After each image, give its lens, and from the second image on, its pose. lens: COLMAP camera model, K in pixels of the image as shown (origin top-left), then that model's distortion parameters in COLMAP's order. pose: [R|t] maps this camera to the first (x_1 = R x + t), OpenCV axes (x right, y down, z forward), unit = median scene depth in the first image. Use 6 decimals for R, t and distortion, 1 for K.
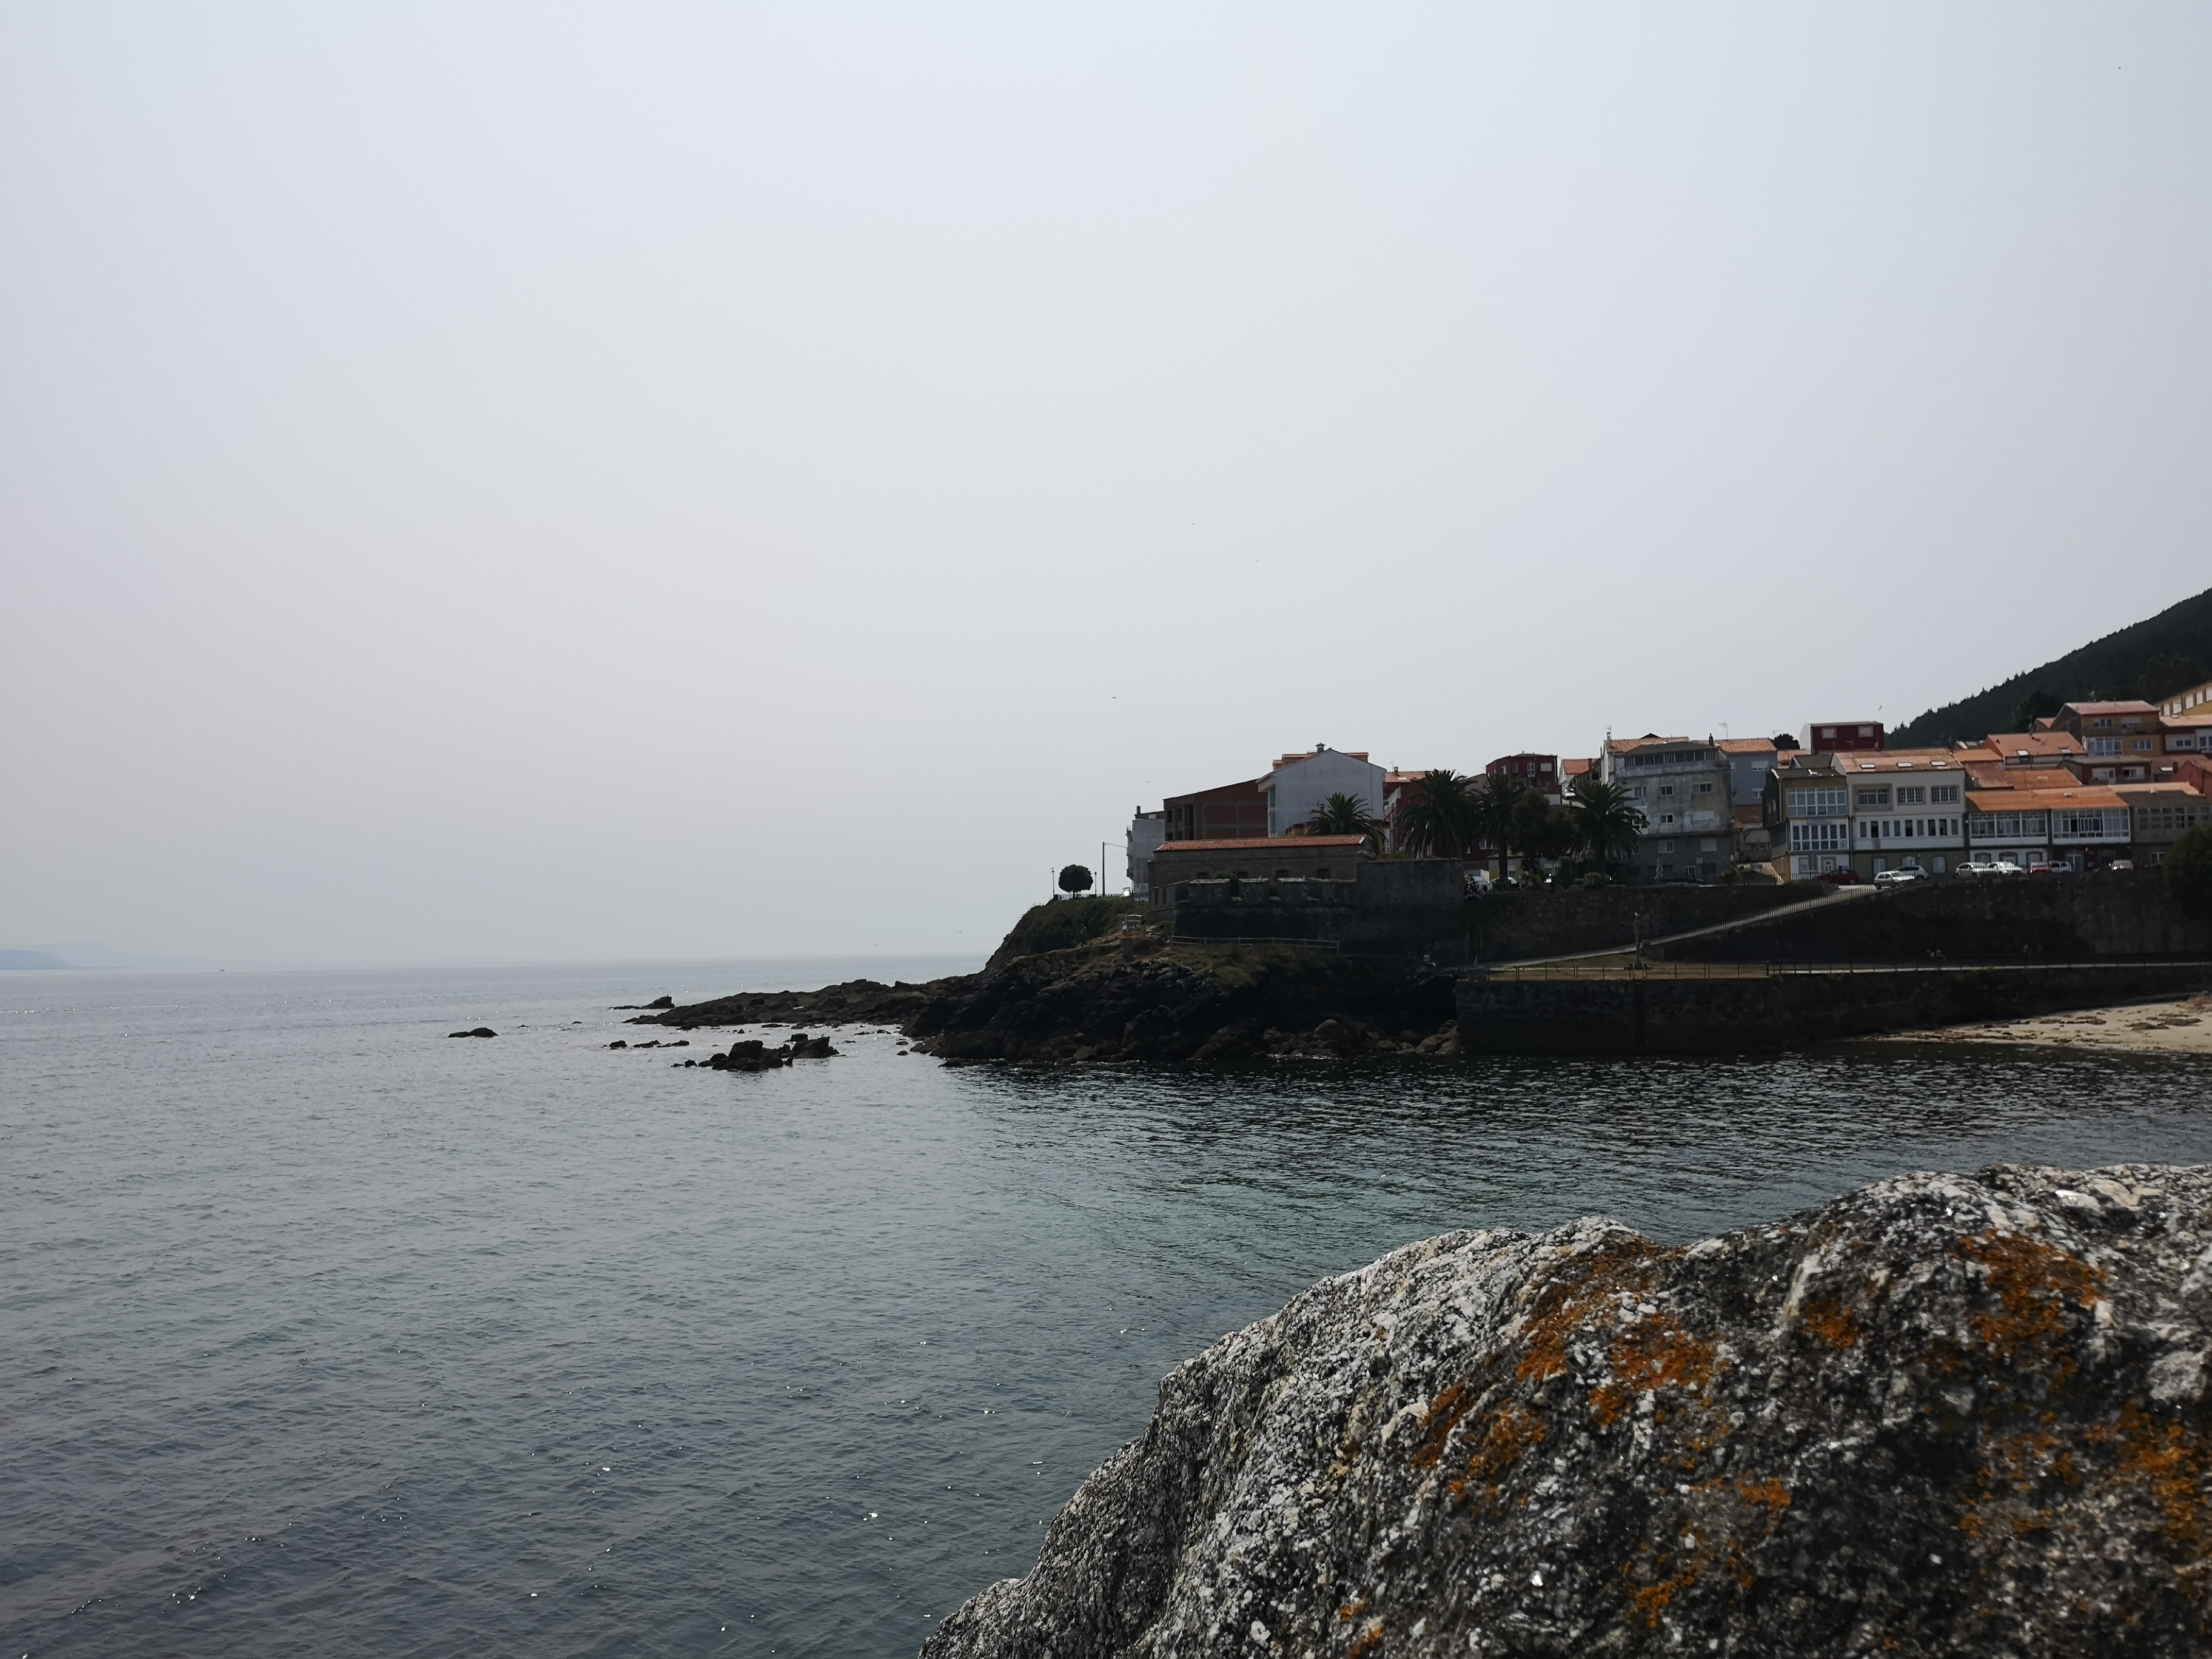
lens RADIAL K [[1808.3, 0, 1106.0], [0, 1808.3, 829.5], [0, 0, 1]] dist [0.041563, -0.113773]
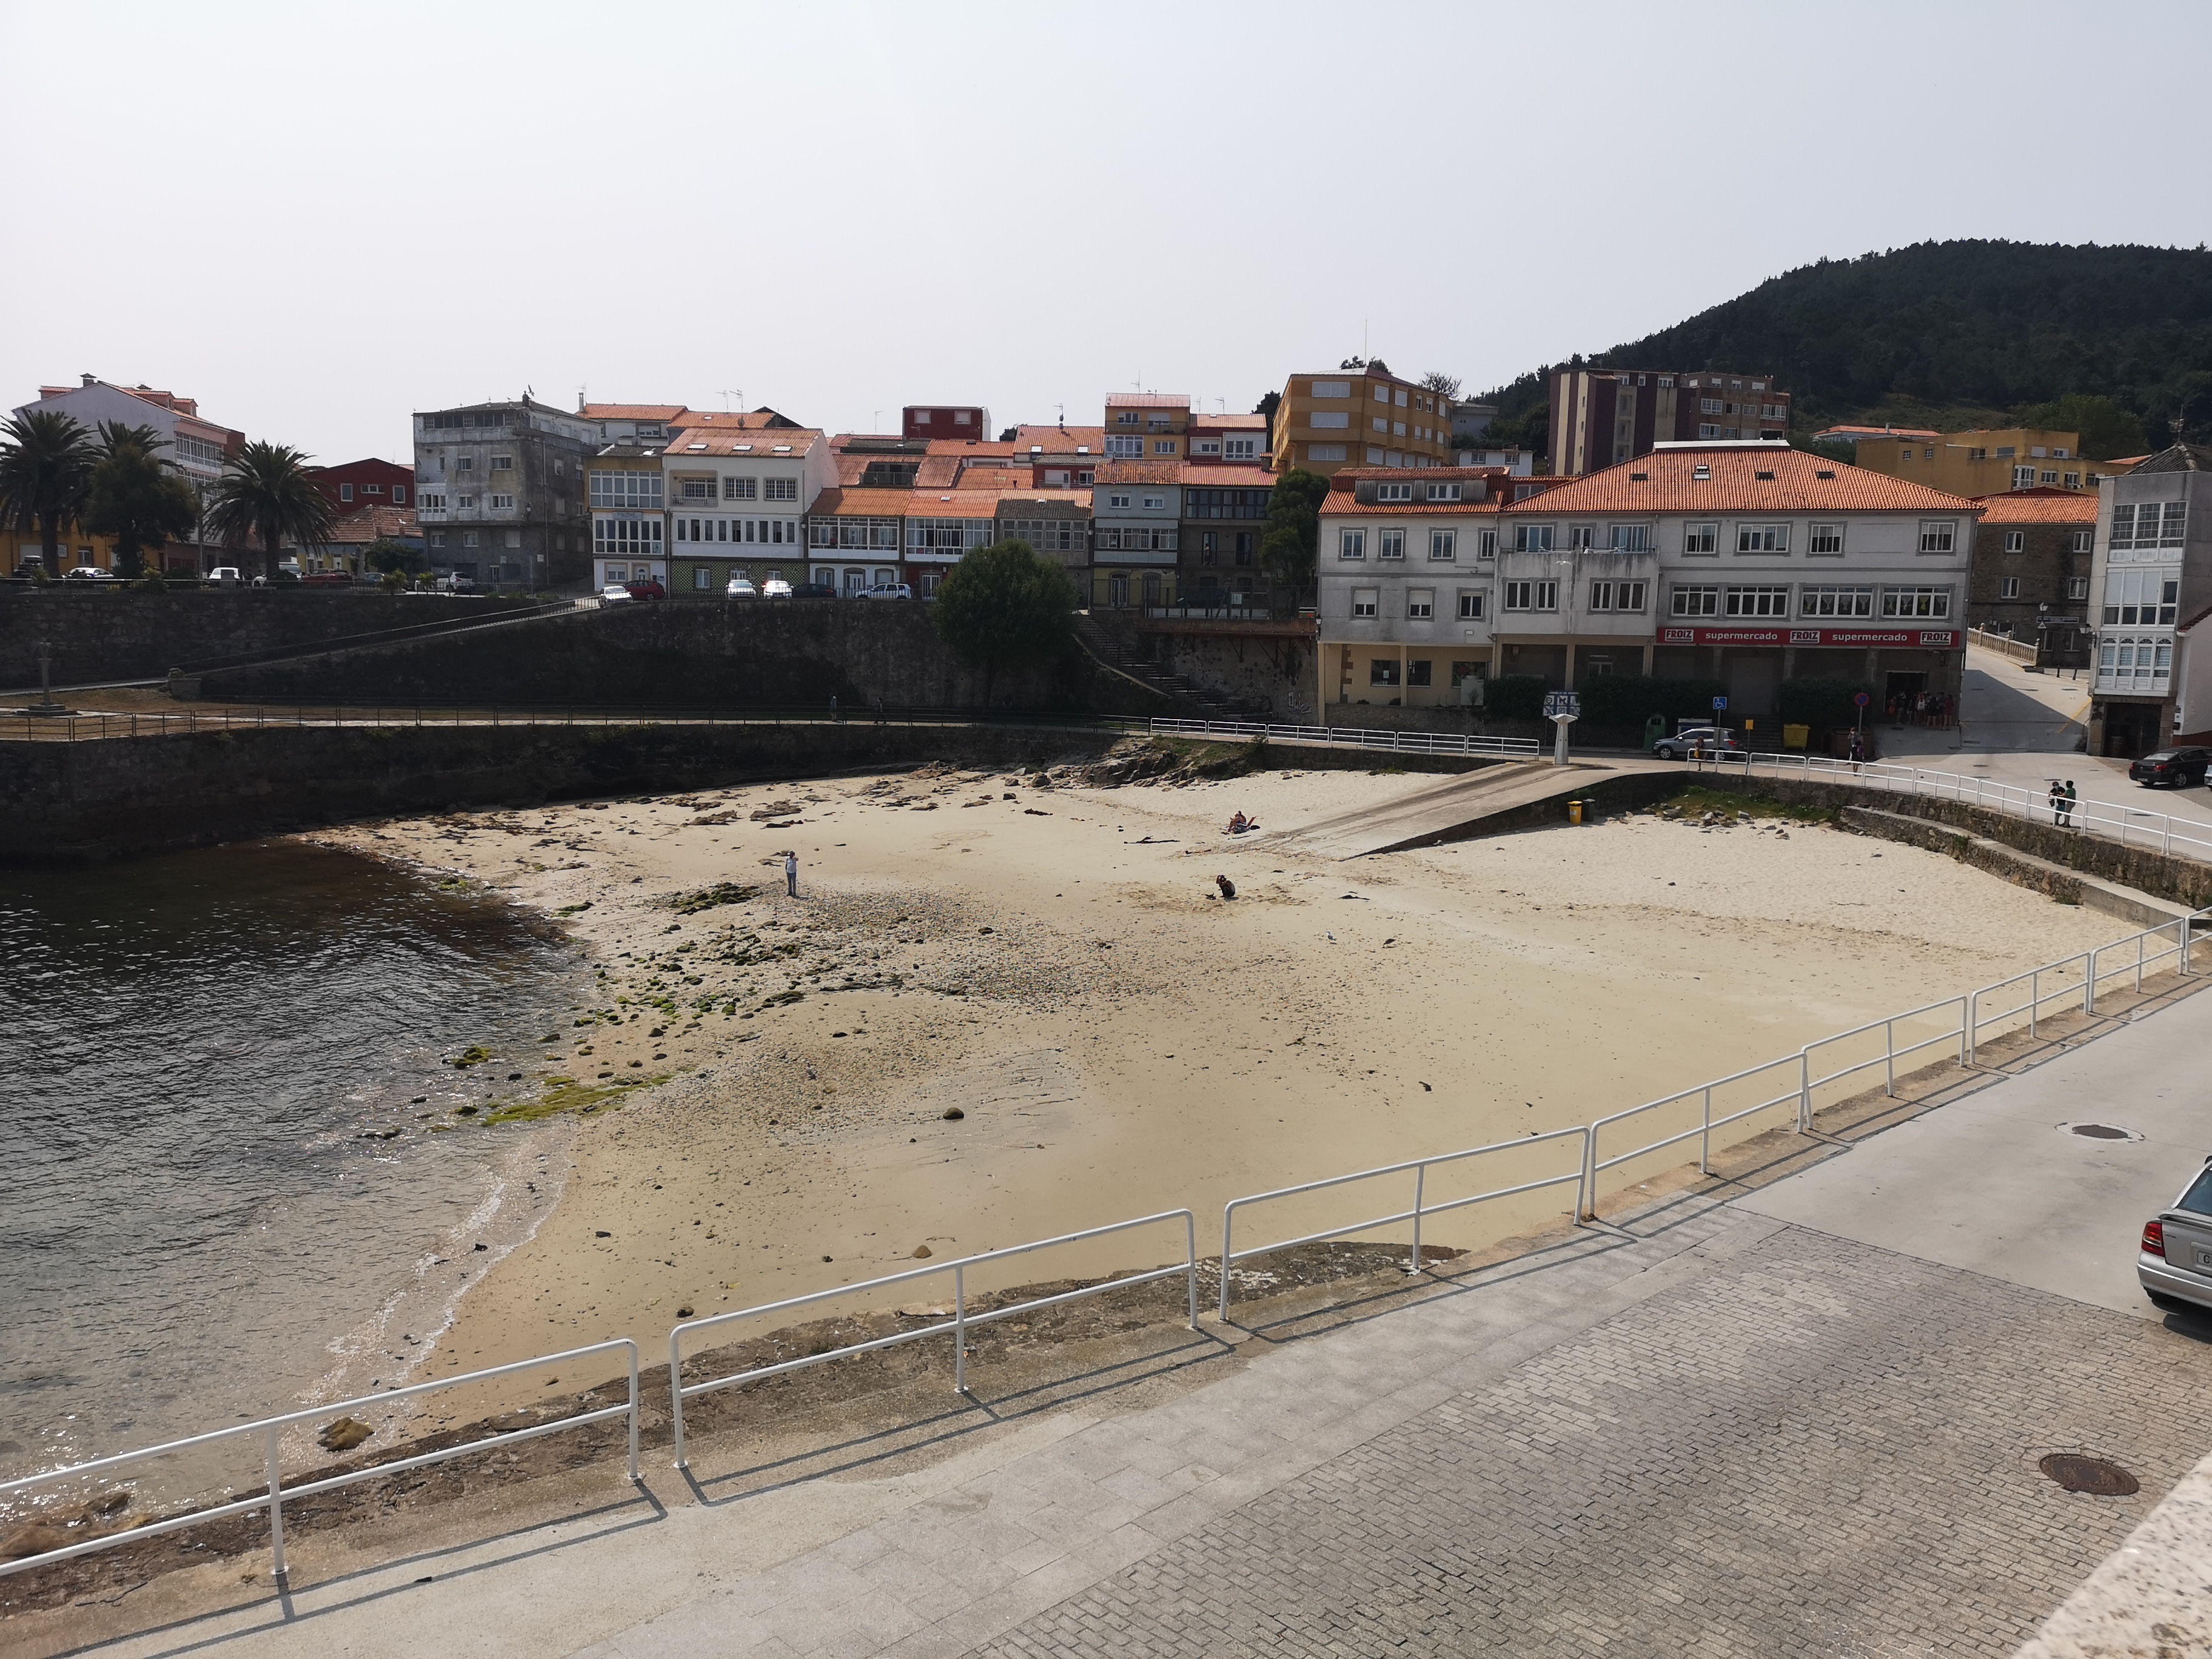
lens RADIAL K [[1716.3, 0, 1106.0], [0, 1716.3, 829.5], [0, 0, 1]] dist [0.078762, -0.083110]
pose [[0.979488, 0.013400, 0.201055, 0.451535], [-0.049373, 0.983331, 0.174994, -0.012284], [-0.195359, -0.181332, 0.963823, 0.230629]]
